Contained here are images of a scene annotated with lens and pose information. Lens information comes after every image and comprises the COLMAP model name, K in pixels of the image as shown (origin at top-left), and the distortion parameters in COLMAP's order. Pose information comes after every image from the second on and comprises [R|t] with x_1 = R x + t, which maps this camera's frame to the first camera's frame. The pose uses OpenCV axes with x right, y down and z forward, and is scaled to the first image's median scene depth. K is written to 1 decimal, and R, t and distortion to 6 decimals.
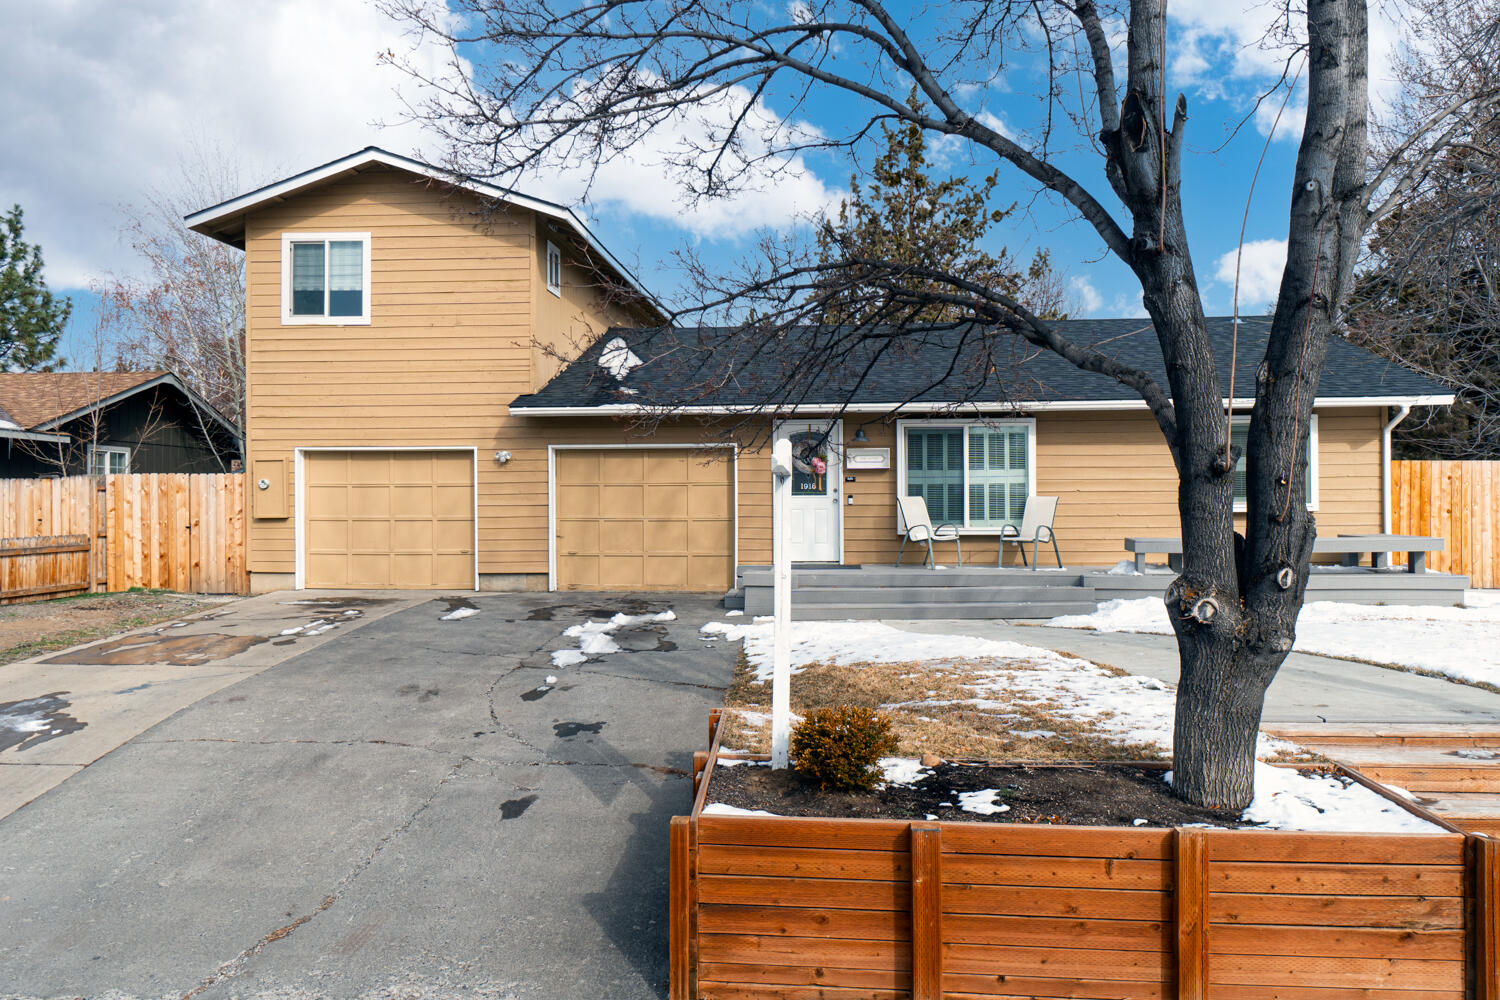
lens RADIAL K [[1132.8, 0, 759.3], [0, 1132.8, 519.6], [0, 0, 1]] dist [-0.000845, 0.000324]
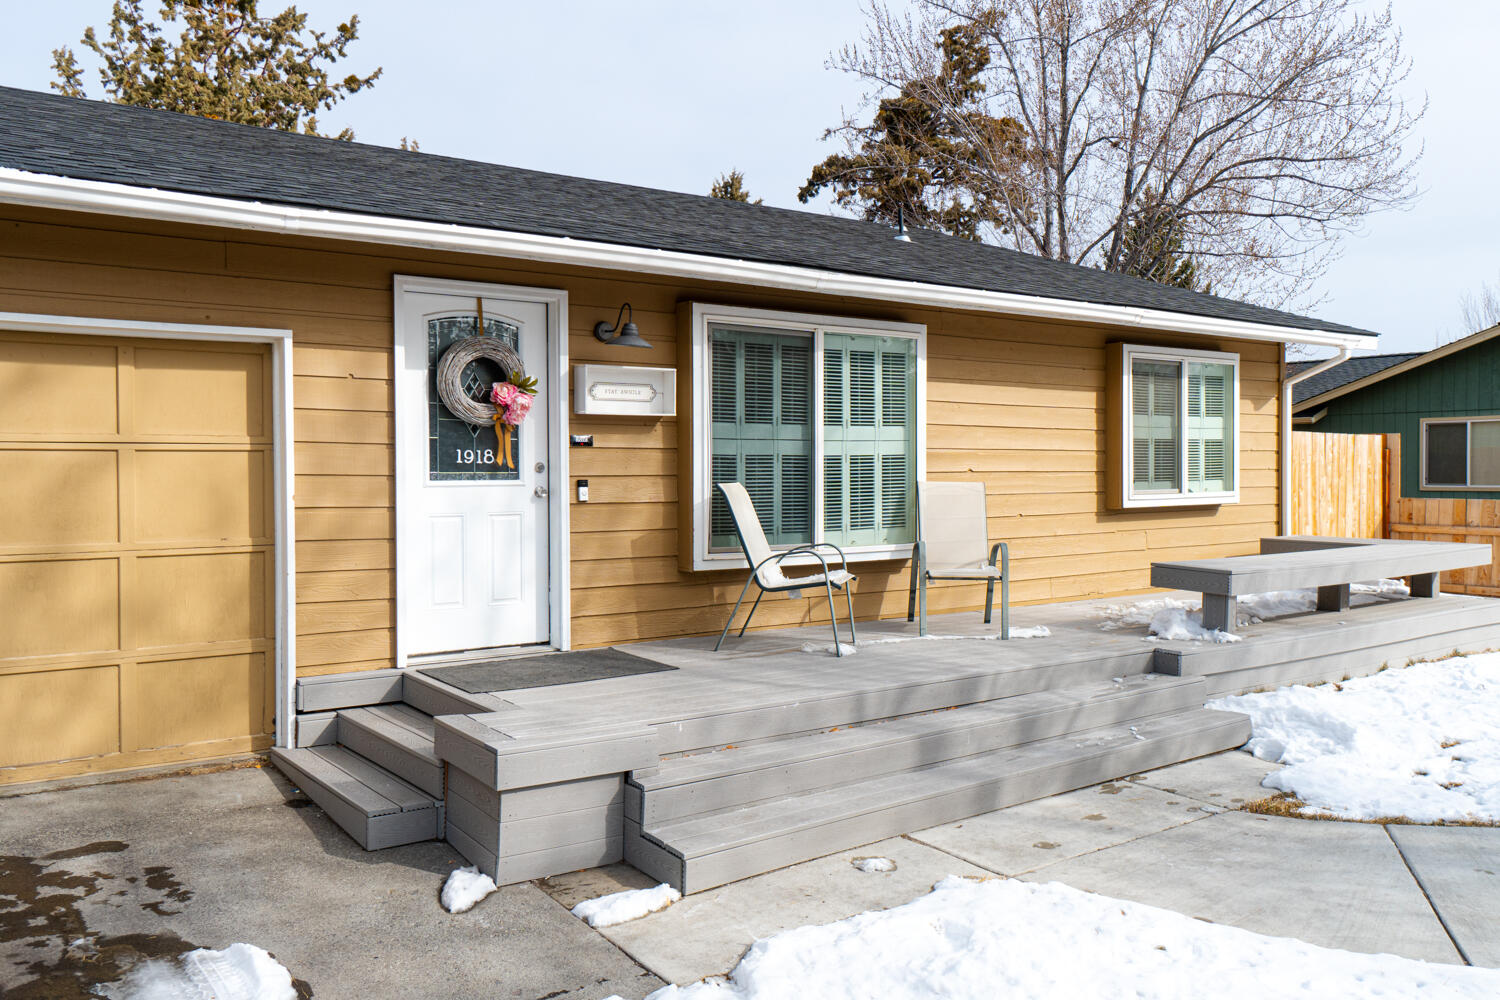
lens RADIAL K [[1141.2, 0, 756.8], [0, 1141.2, 495.2], [0, 0, 1]] dist [-0.004551, 0.001639]
pose [[0.770545, -0.010664, 0.637297, -0.131523], [0.008631, 0.999943, 0.006297, -0.017539], [-0.637328, 0.000648, 0.770593, 0.630869]]
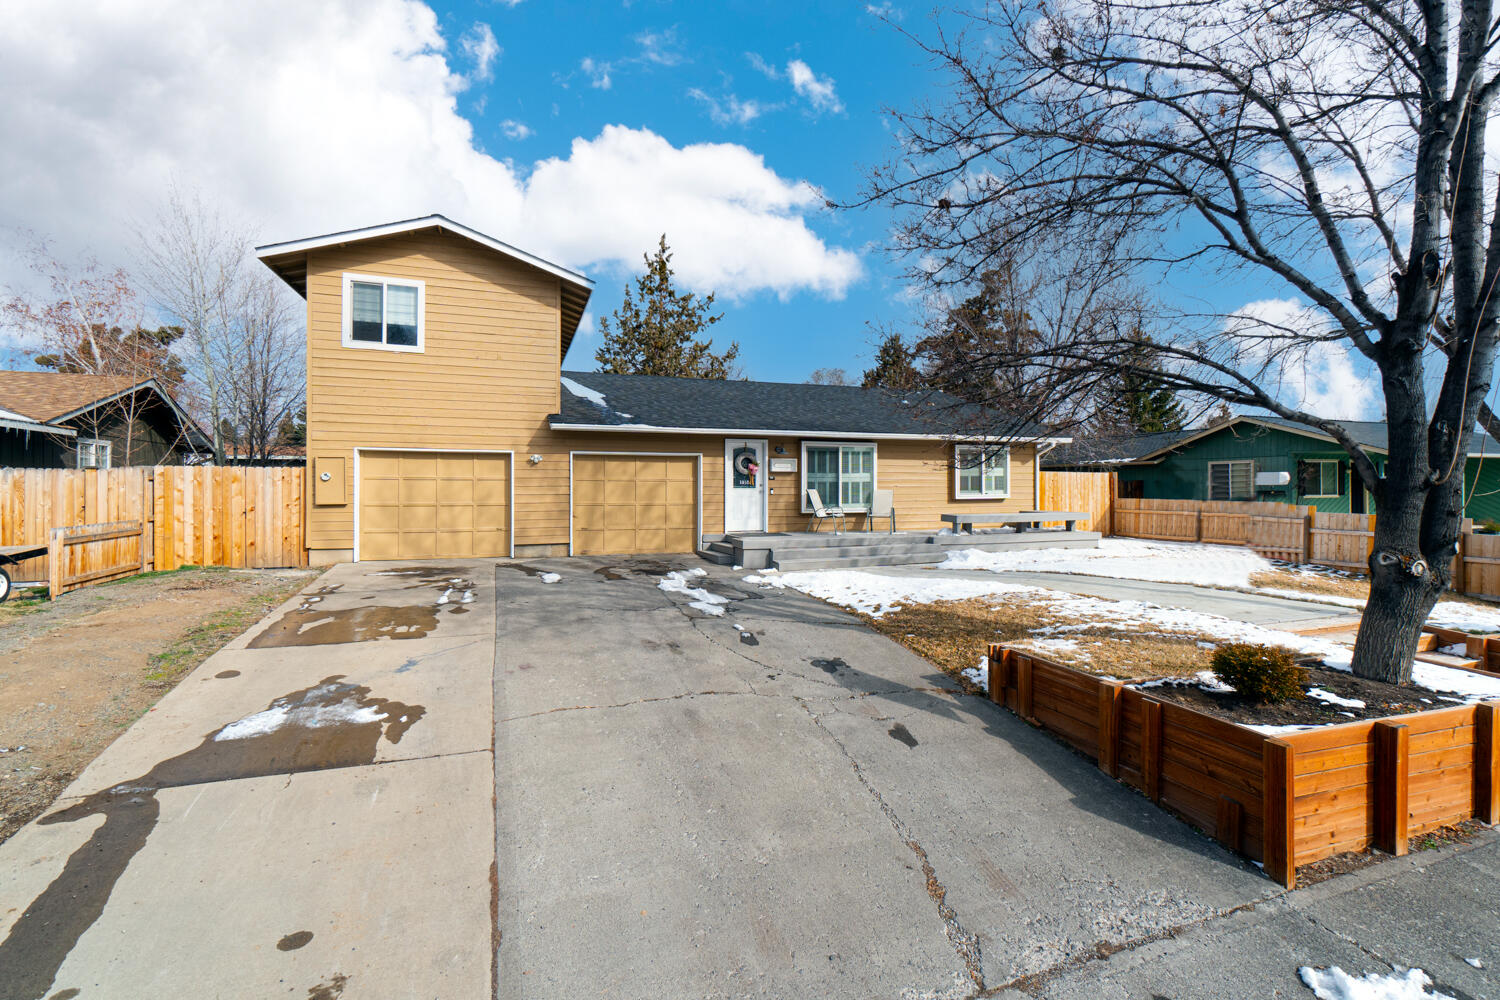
lens RADIAL K [[662.8, 0, 746.5], [0, 662.8, 496.0], [0, 0, 1]] dist [-0.000897, 0.001574]
pose [[0.917765, 0.000175, 0.397123, -0.310632], [0.000373, 0.999999, -0.001305, -0.009460], [-0.397123, 0.001346, 0.917765, 0.168442]]
